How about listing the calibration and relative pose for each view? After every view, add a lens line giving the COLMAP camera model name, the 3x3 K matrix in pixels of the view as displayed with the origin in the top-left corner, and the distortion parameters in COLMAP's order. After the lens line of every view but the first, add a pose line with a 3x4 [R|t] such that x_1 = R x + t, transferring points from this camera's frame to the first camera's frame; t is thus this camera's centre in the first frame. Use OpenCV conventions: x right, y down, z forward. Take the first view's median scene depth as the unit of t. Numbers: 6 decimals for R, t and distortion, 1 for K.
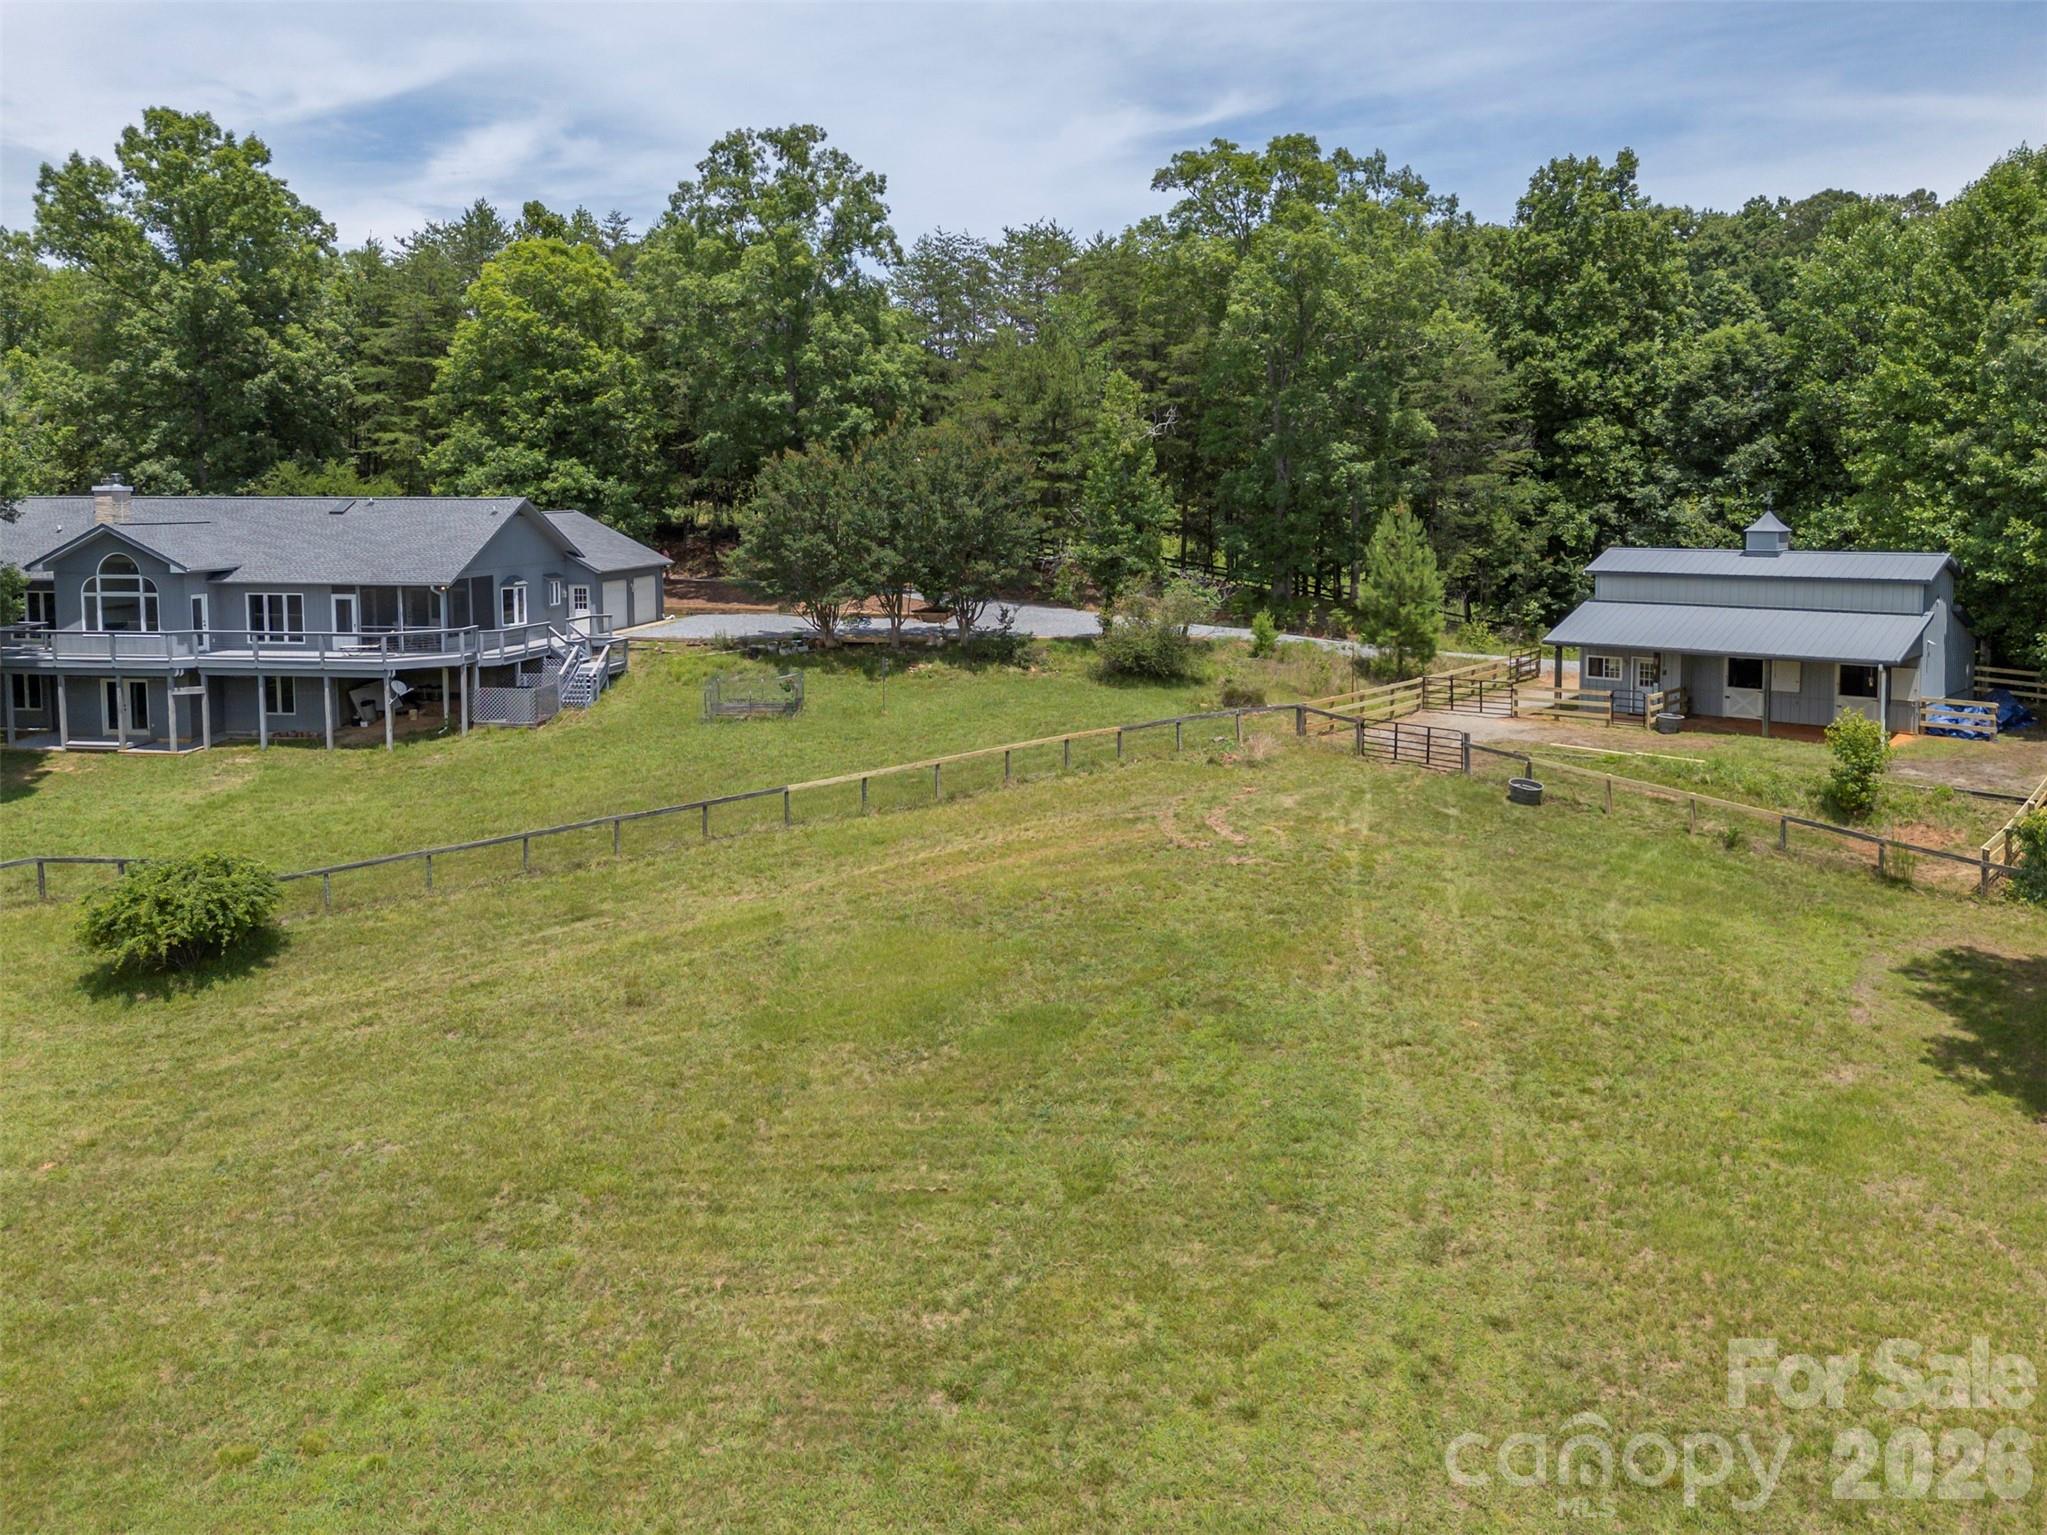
lens RADIAL K [[1551.0, 0, 1026.9], [0, 1551.0, 618.2], [0, 0, 1]] dist [0.049185, -0.005106]
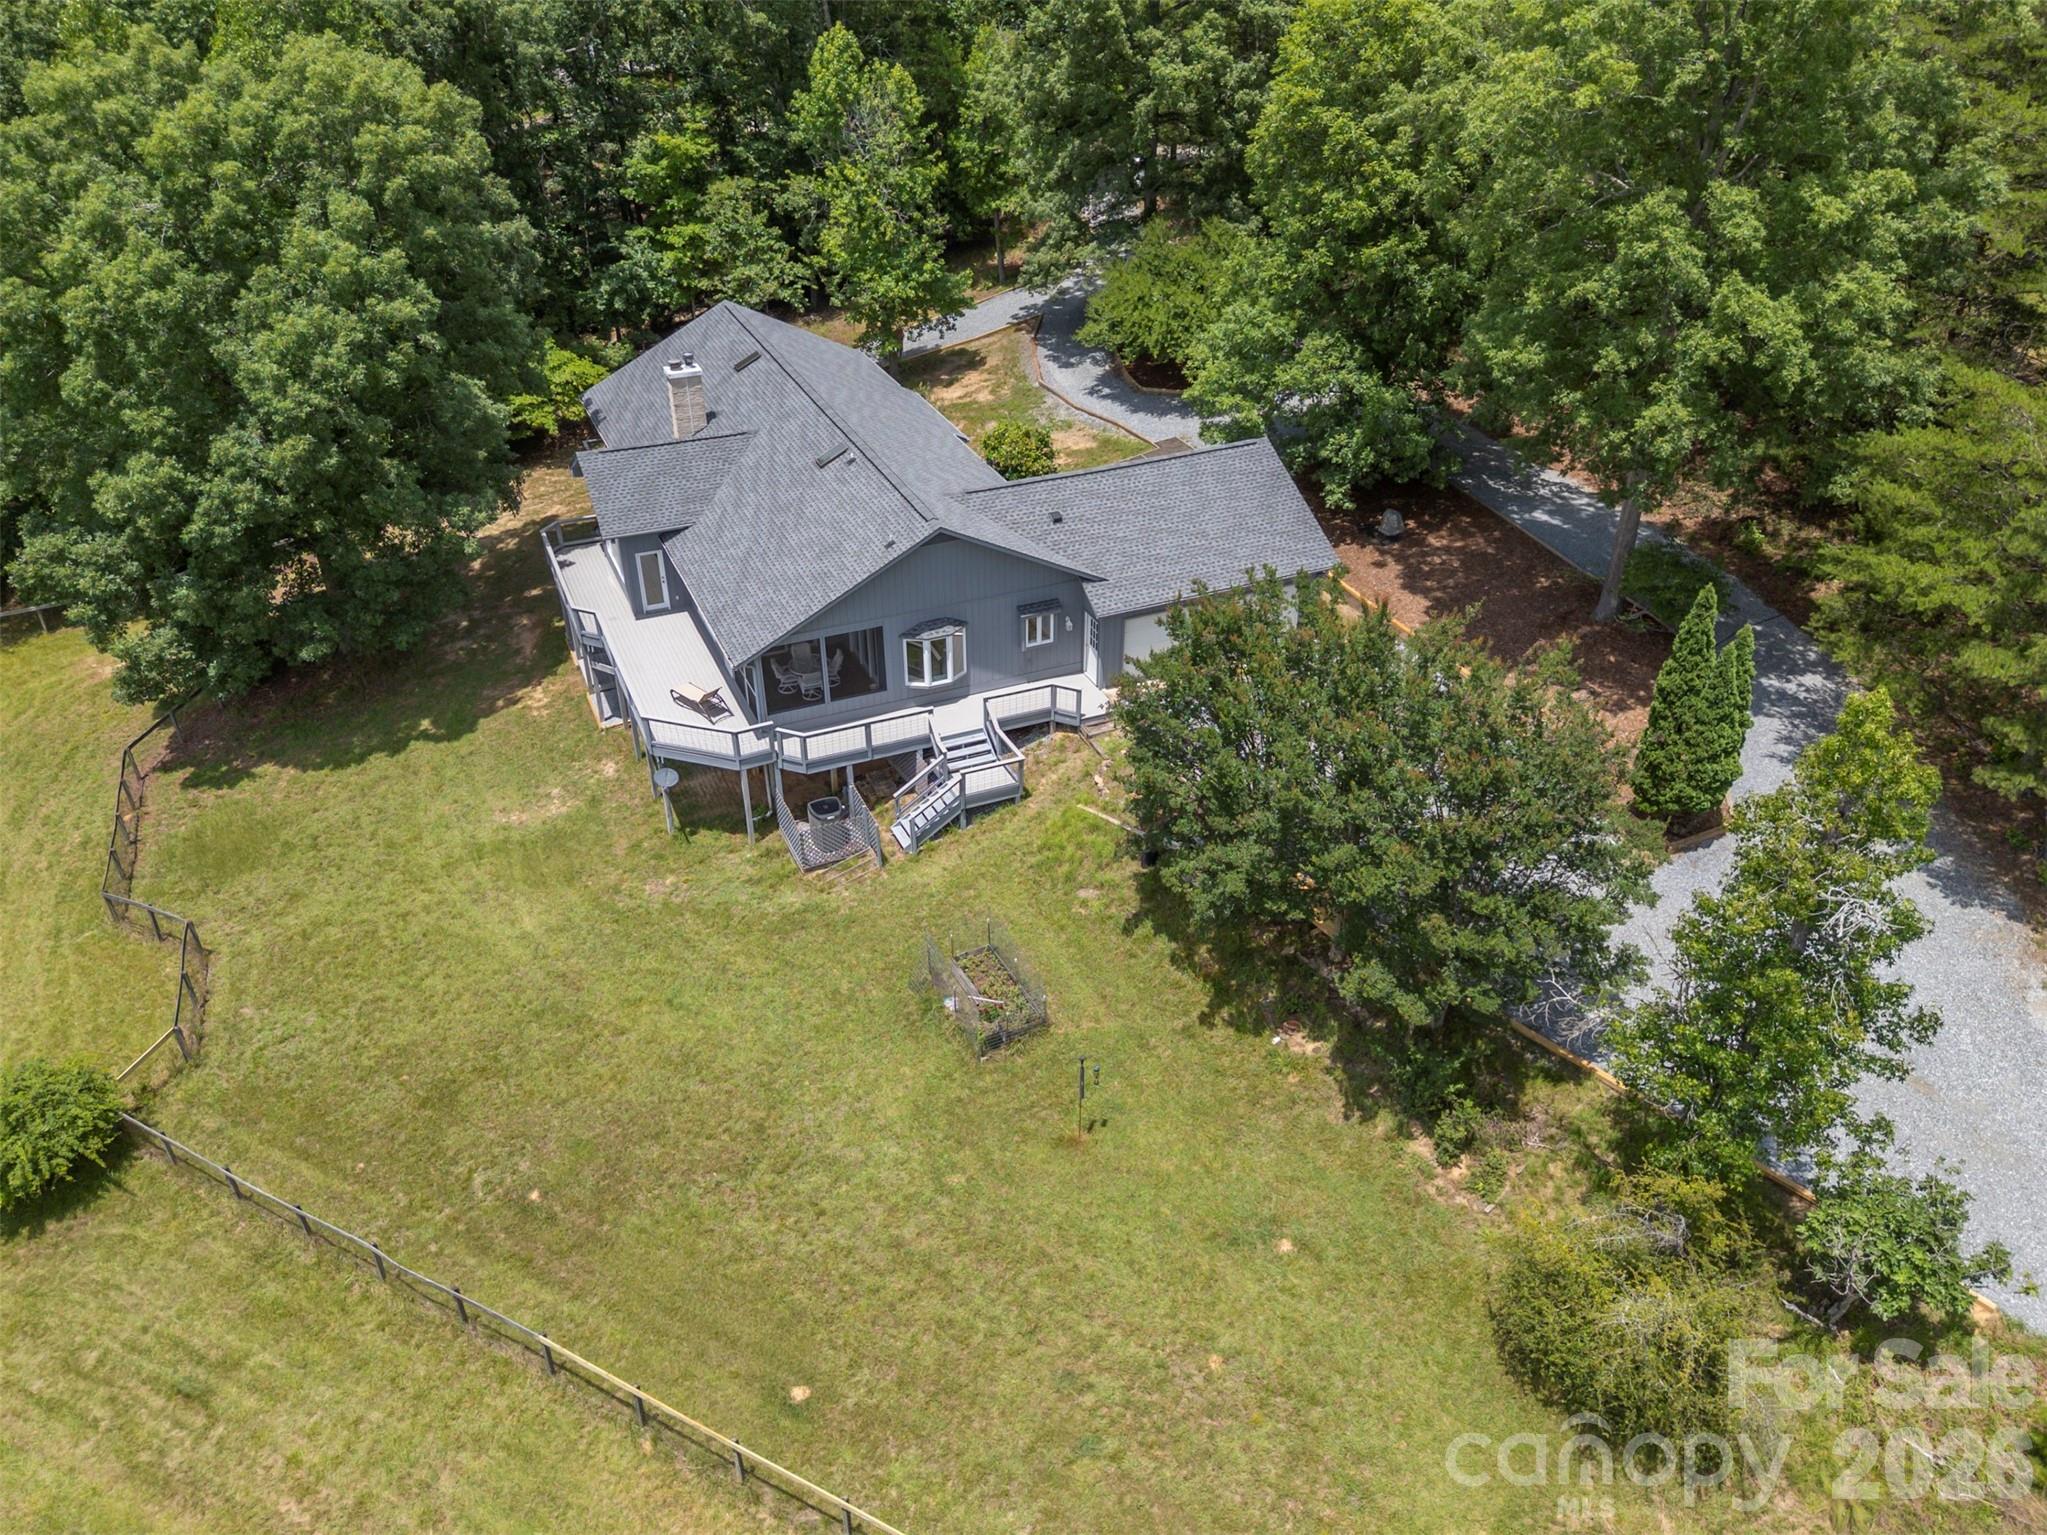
lens RADIAL K [[1500.9, 0, 1034.0], [0, 1500.9, 768.8], [0, 0, 1]] dist [0.068335, -0.066093]
pose [[0.534933, 0.456740, -0.710799, 0.221138], [-0.071483, 0.862737, 0.500575, -0.316617], [0.841865, -0.216964, 0.494155, 0.670101]]
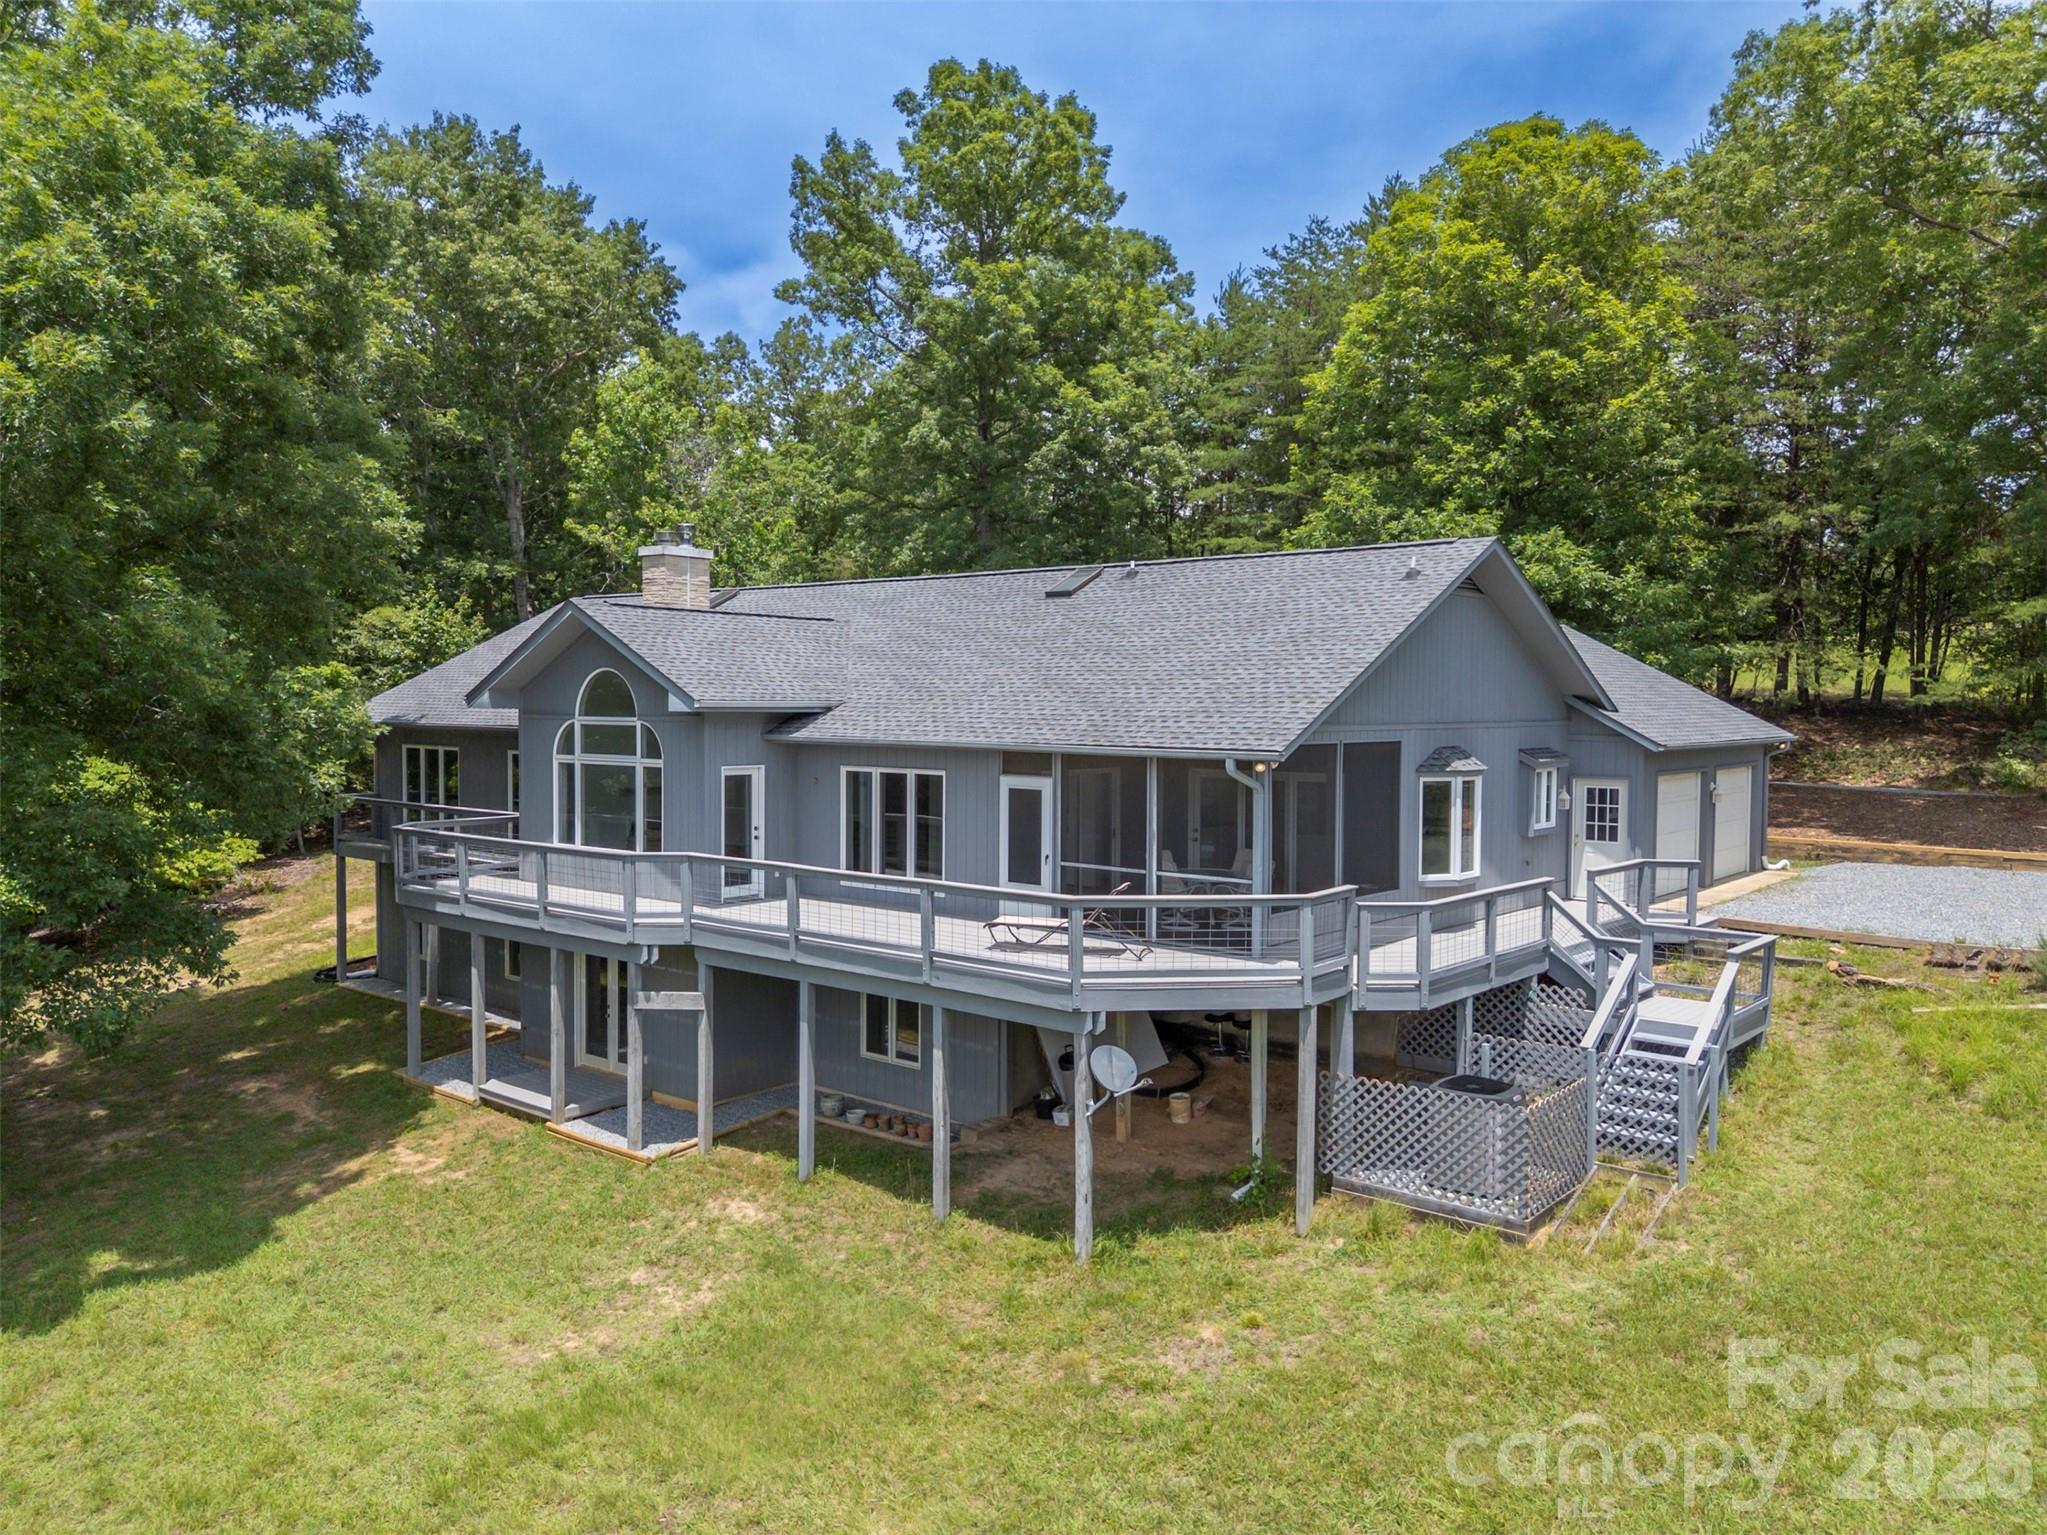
lens RADIAL K [[1500.9, 0, 1034.0], [0, 1500.9, 768.8], [0, 0, 1]] dist [0.068335, -0.066093]
pose [[0.853077, 0.032231, -0.520789, -0.221560], [-0.051758, 0.998395, -0.022991, -0.008073], [0.519212, 0.046568, 0.853376, 0.625968]]
